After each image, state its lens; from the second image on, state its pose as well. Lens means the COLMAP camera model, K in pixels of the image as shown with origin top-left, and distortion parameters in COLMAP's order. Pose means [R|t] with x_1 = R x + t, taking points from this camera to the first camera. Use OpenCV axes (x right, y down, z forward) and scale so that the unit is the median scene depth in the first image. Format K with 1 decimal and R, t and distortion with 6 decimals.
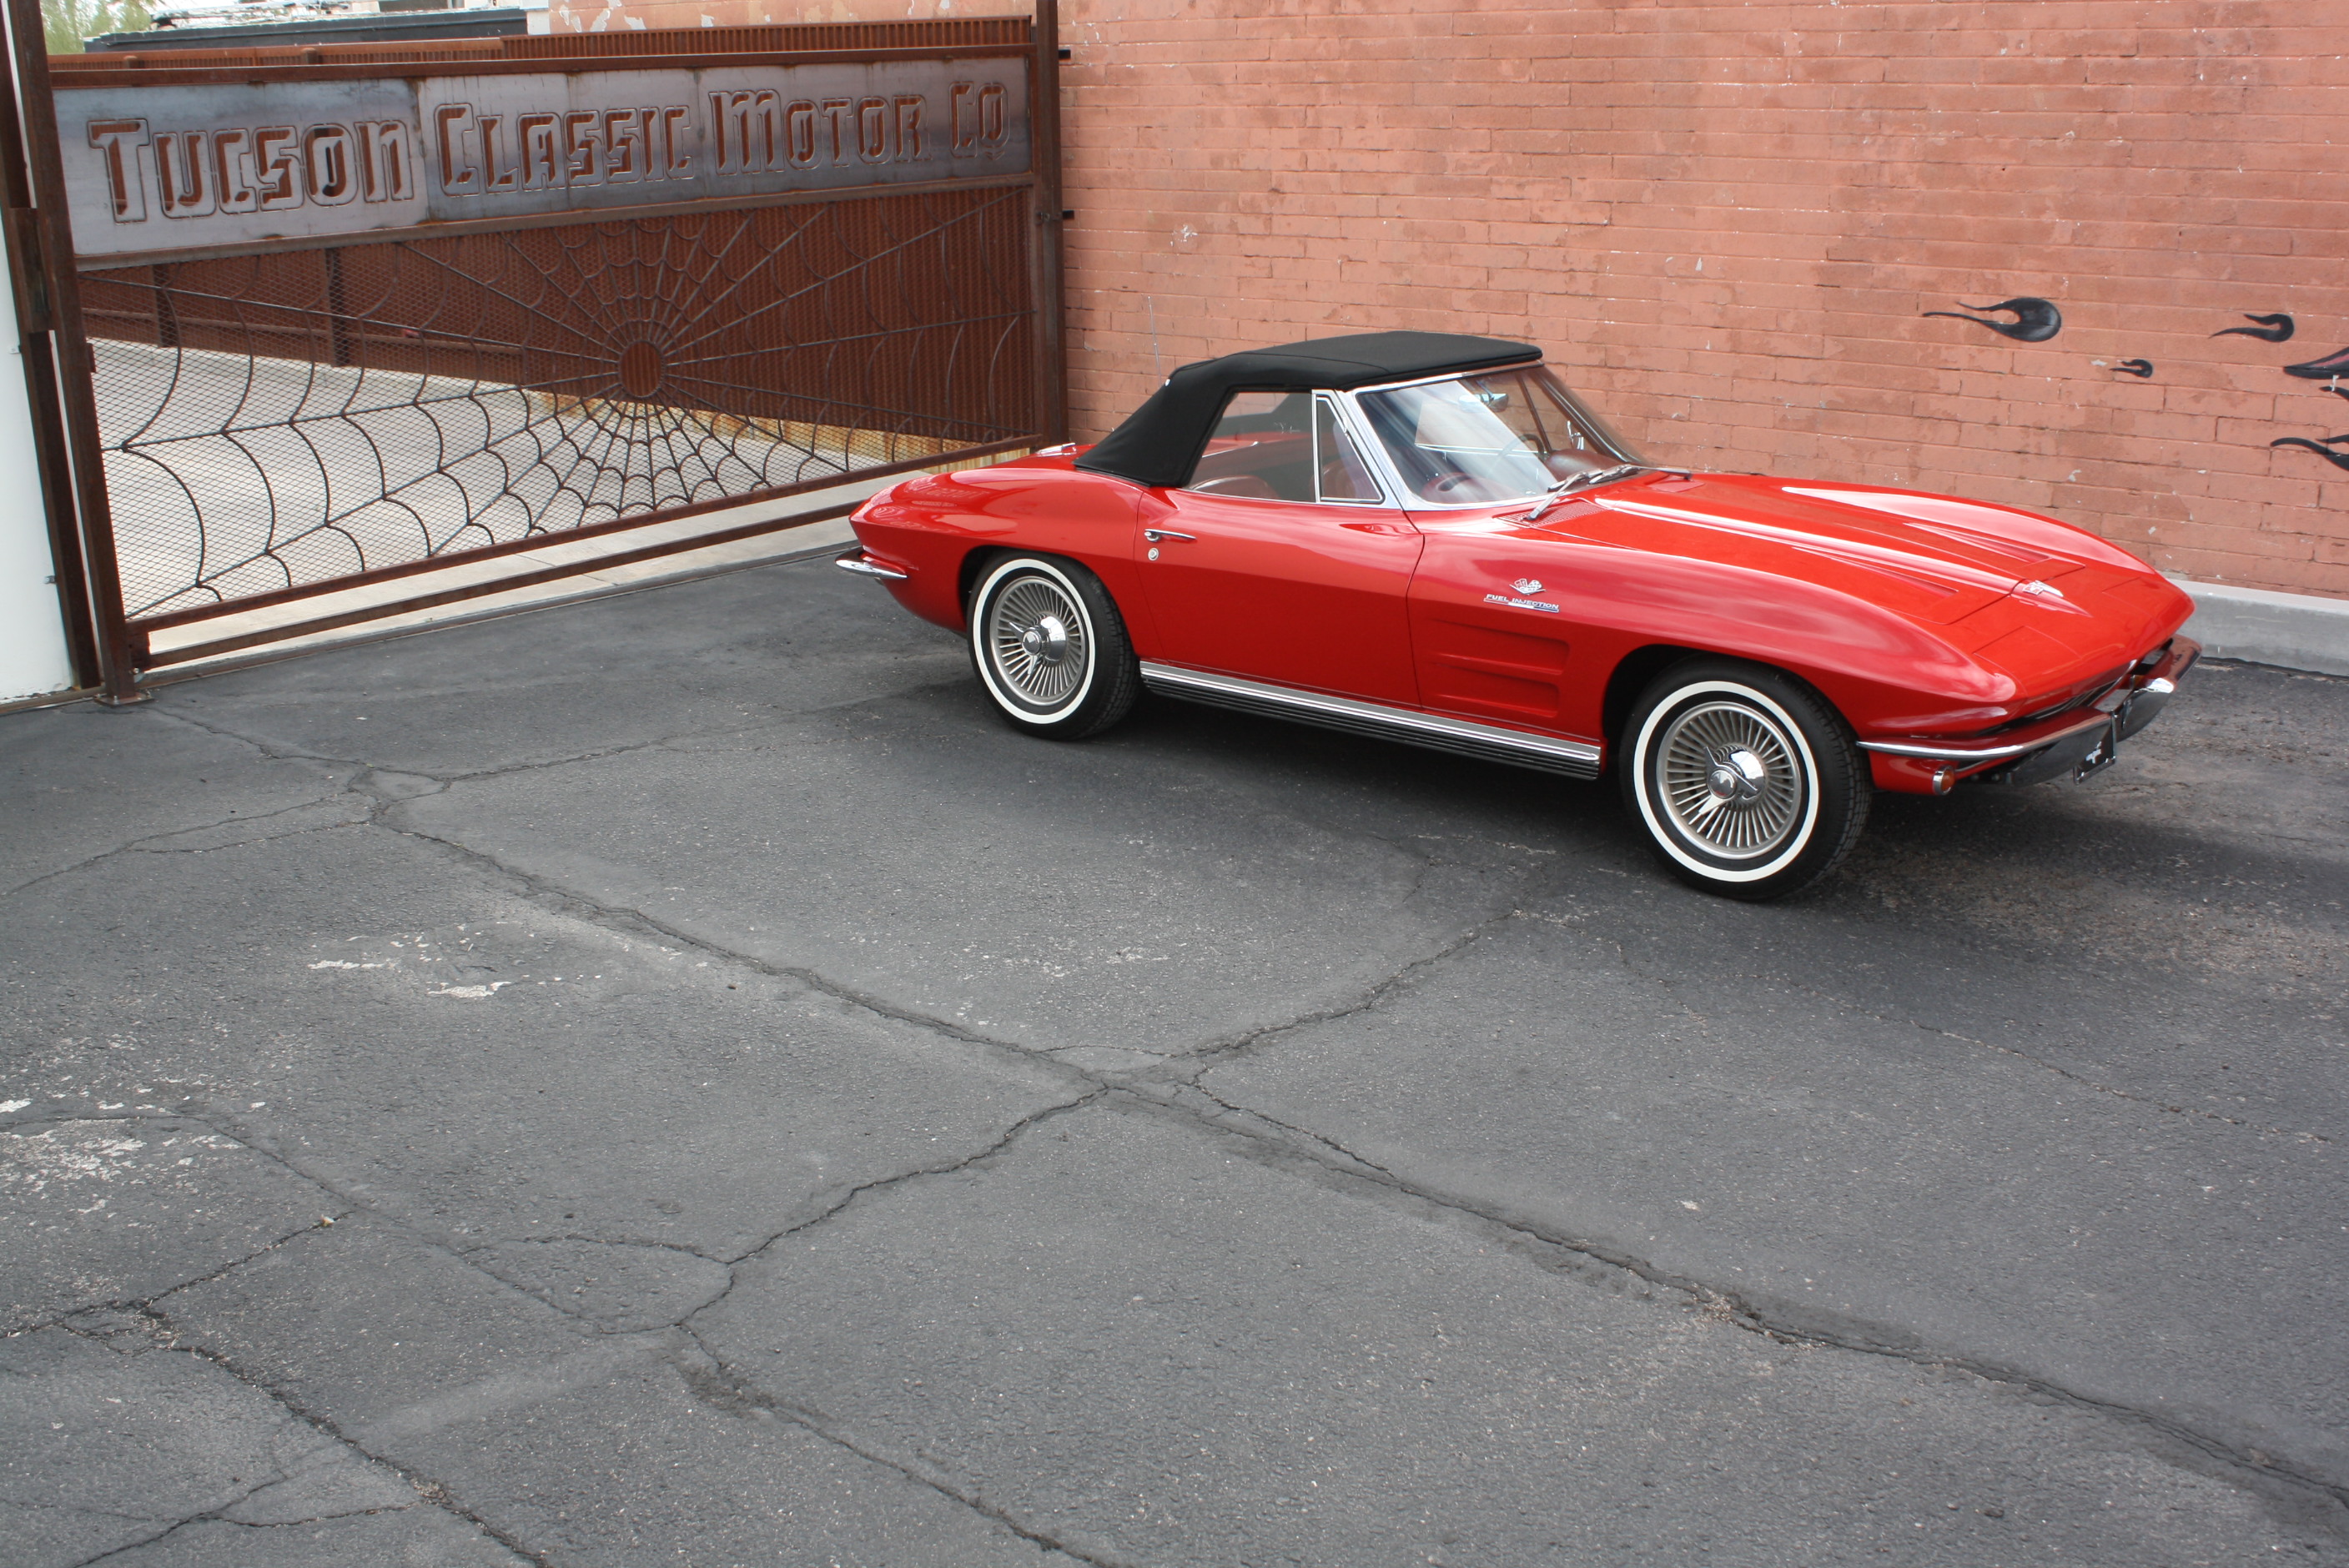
lens RADIAL K [[2417.3, 0, 1167.5], [0, 2417.3, 789.4], [0, 0, 1]] dist [-0.130429, 0.143777]
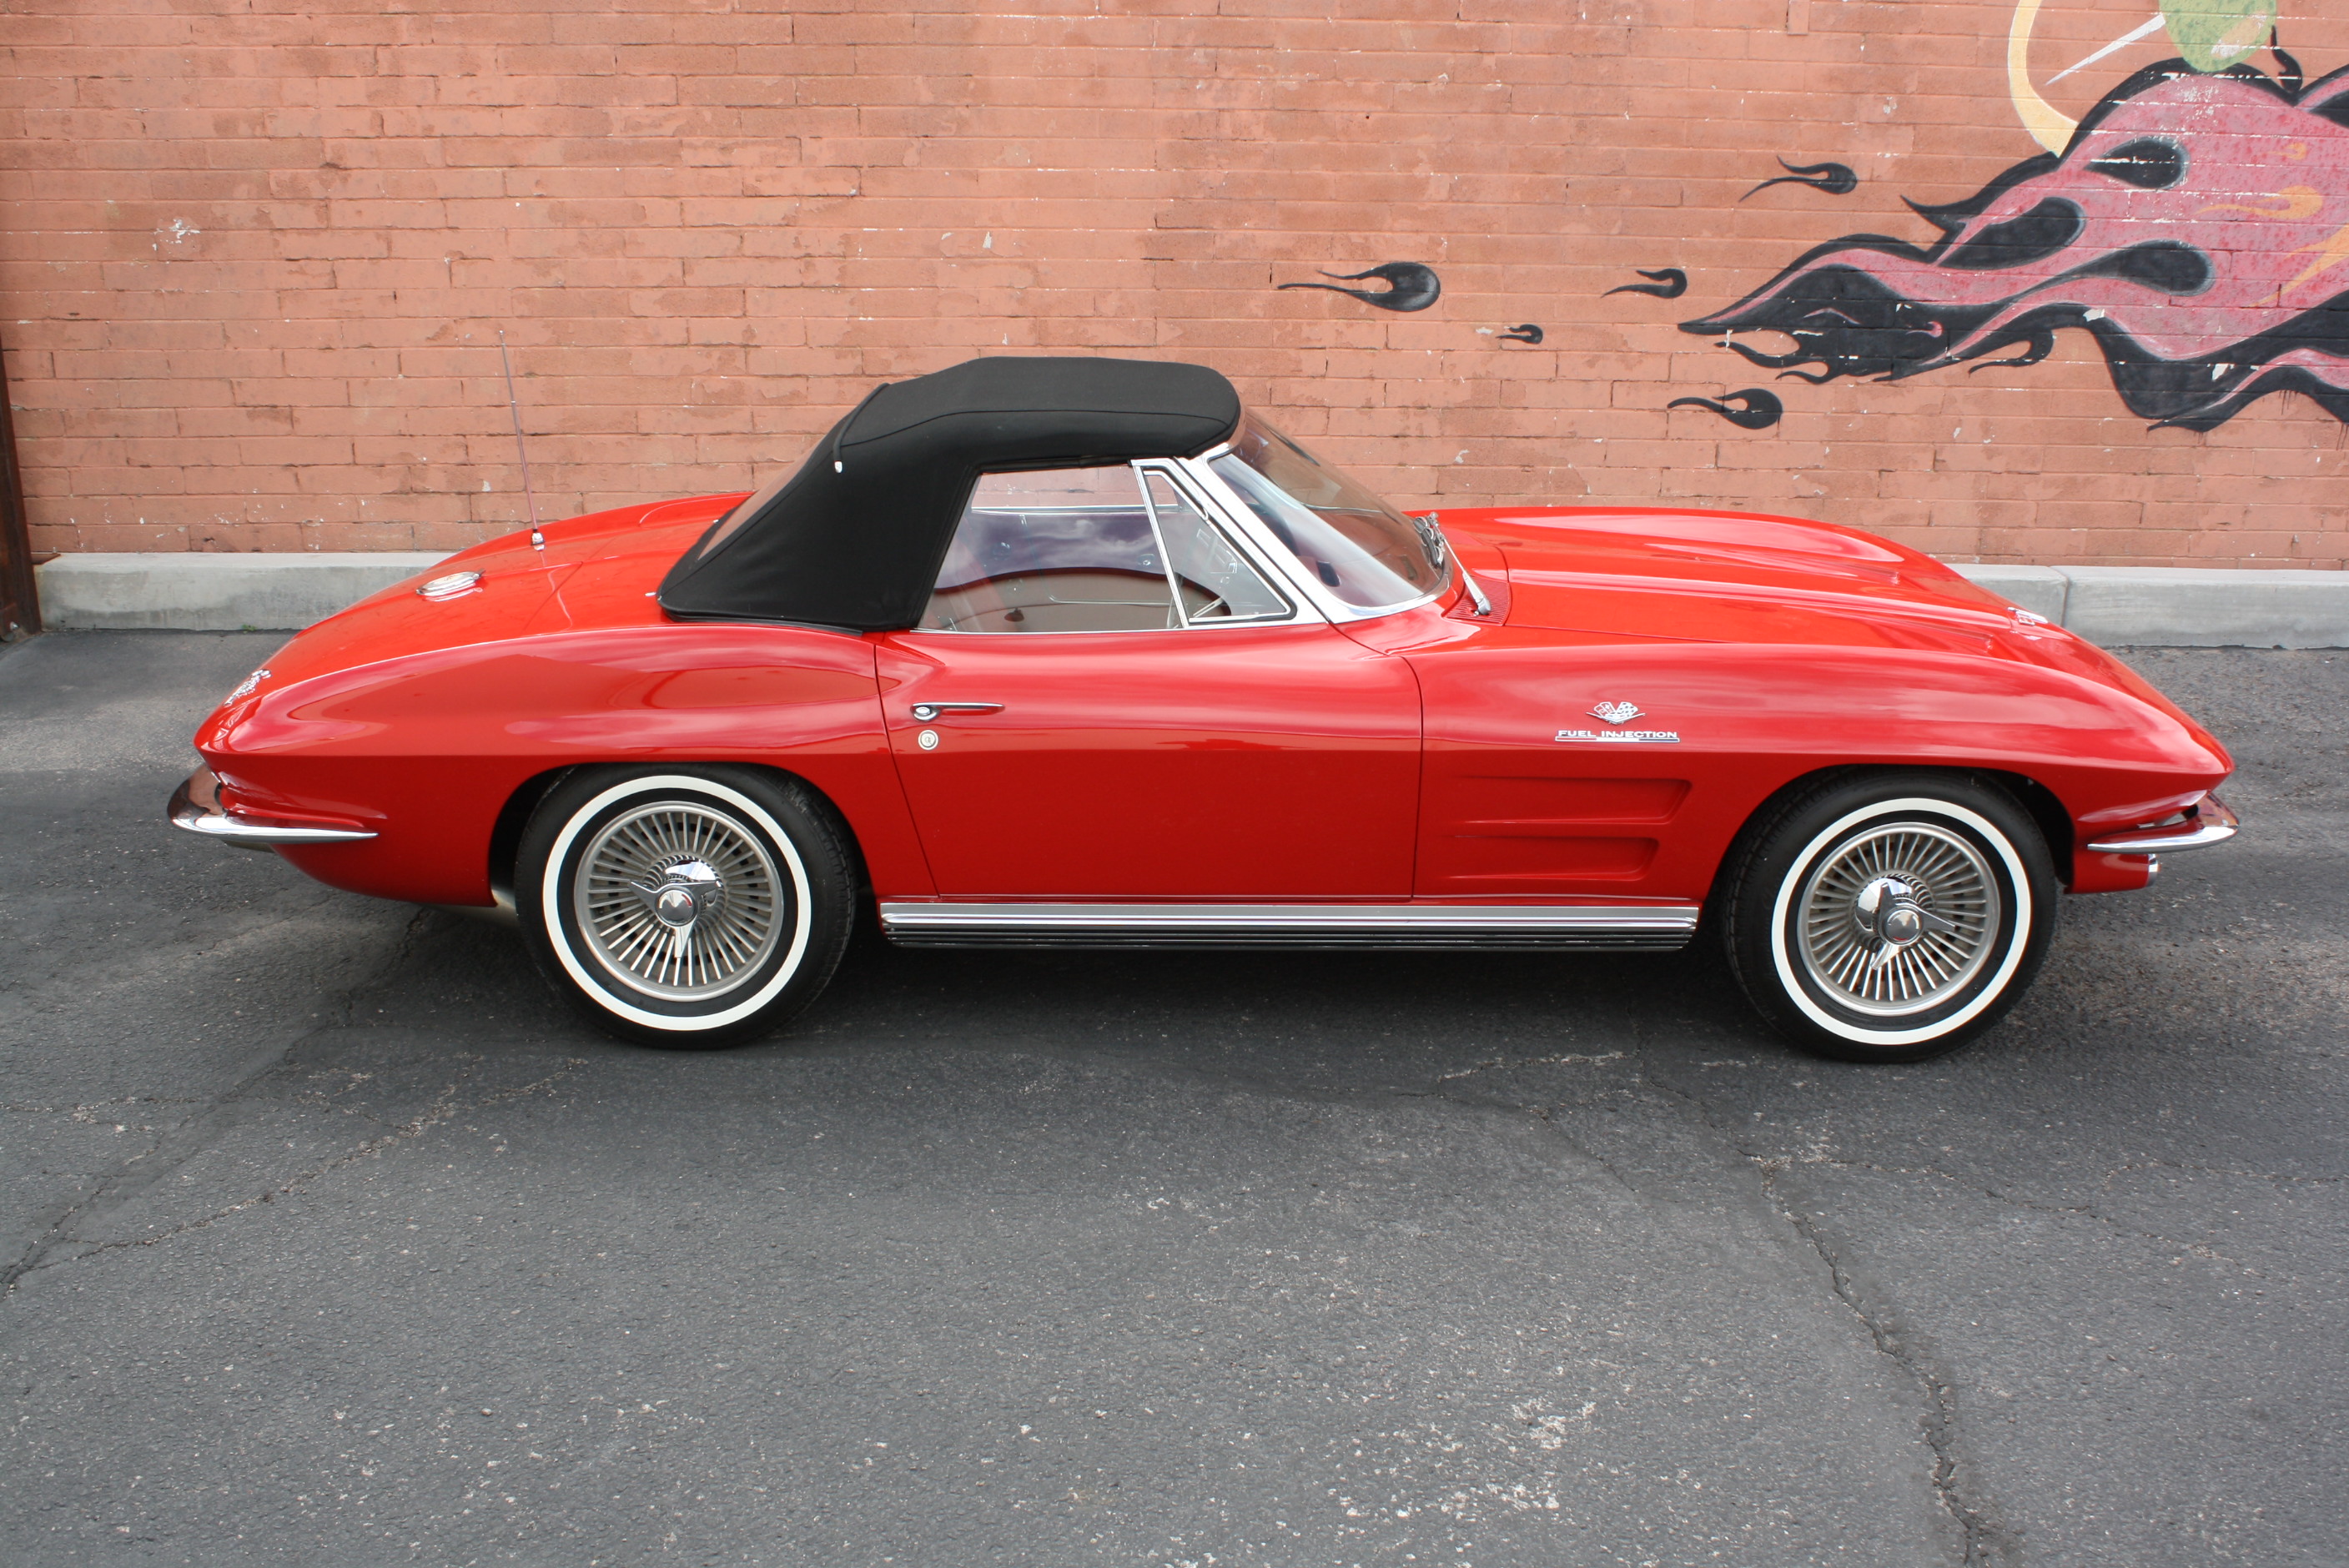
lens RADIAL K [[2349.9, 0, 1204.8], [0, 2349.9, 800.8], [0, 0, 1]] dist [-0.142580, 0.159789]
pose [[0.752312, -0.186168, 0.631955, -0.275179], [0.166296, 0.981843, 0.091274, -0.100567], [-0.637473, 0.036425, 0.769611, 0.381477]]
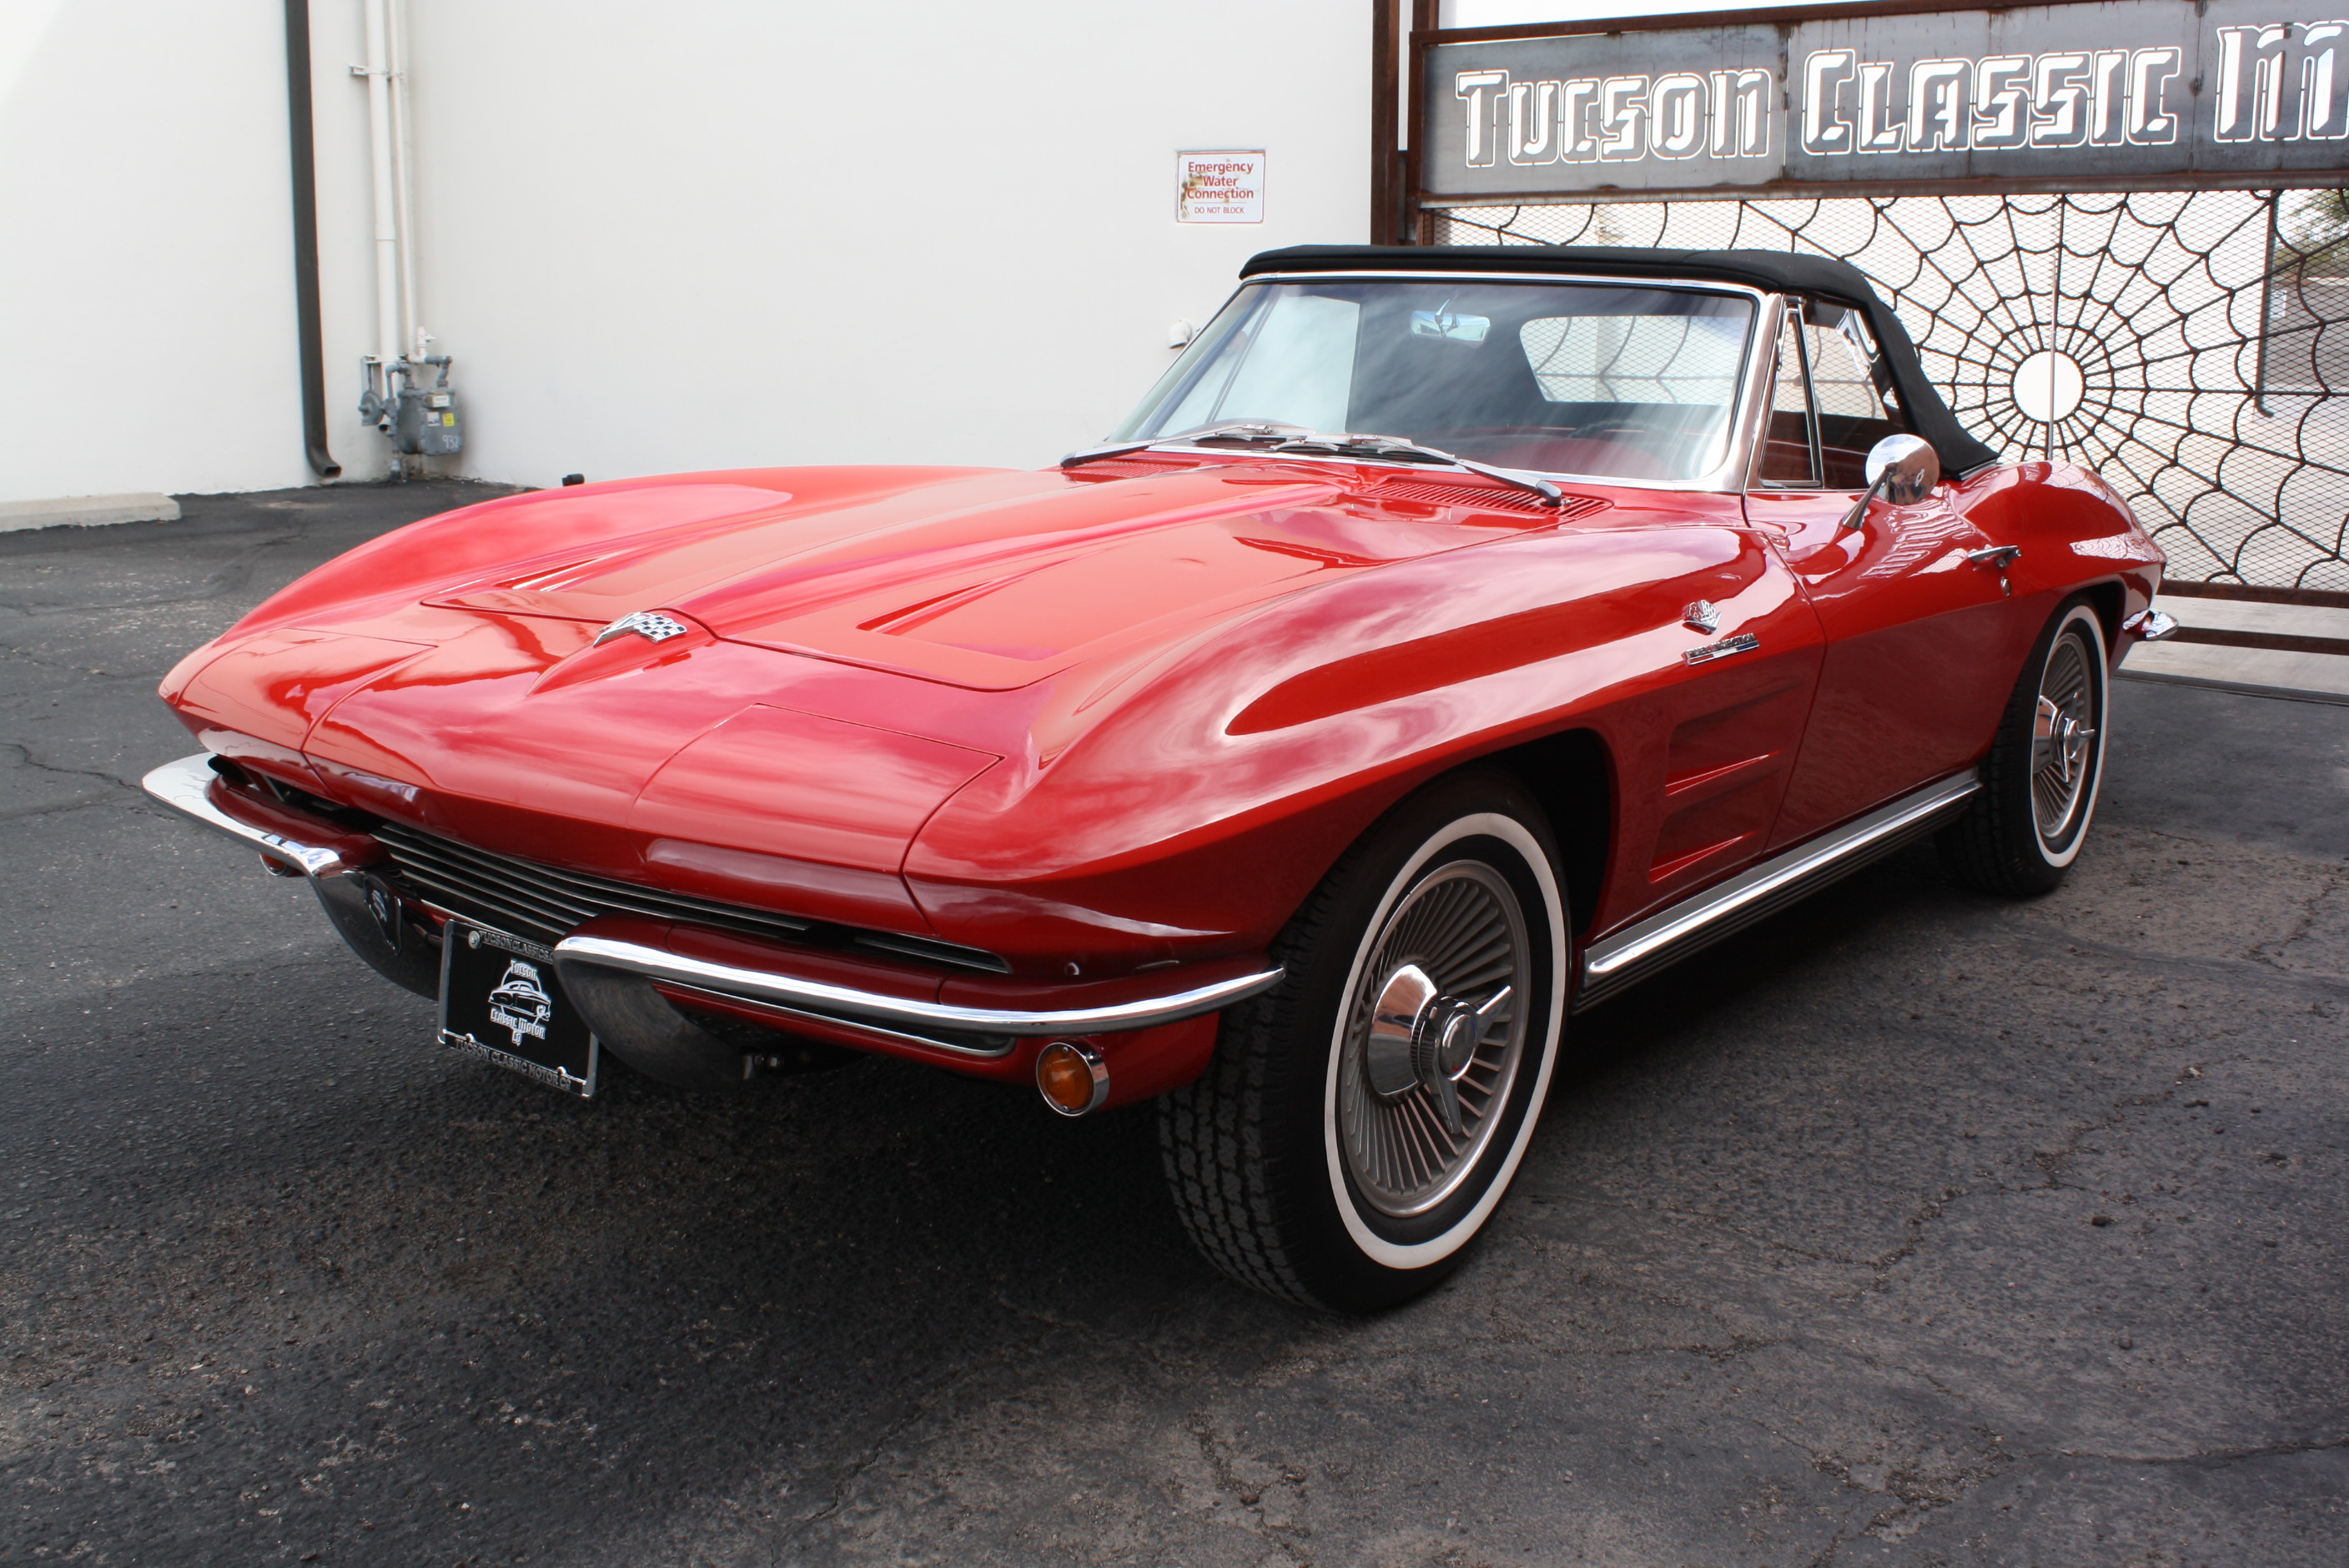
lens RADIAL K [[2288.7, 0, 1209.5], [0, 2288.7, 776.8], [0, 0, 1]] dist [-0.143218, 0.154313]
pose [[0.059279, 0.209113, -0.976093, 0.541966], [-0.299714, 0.936428, 0.182413, -0.115232], [0.952186, 0.281736, 0.118184, 0.735686]]
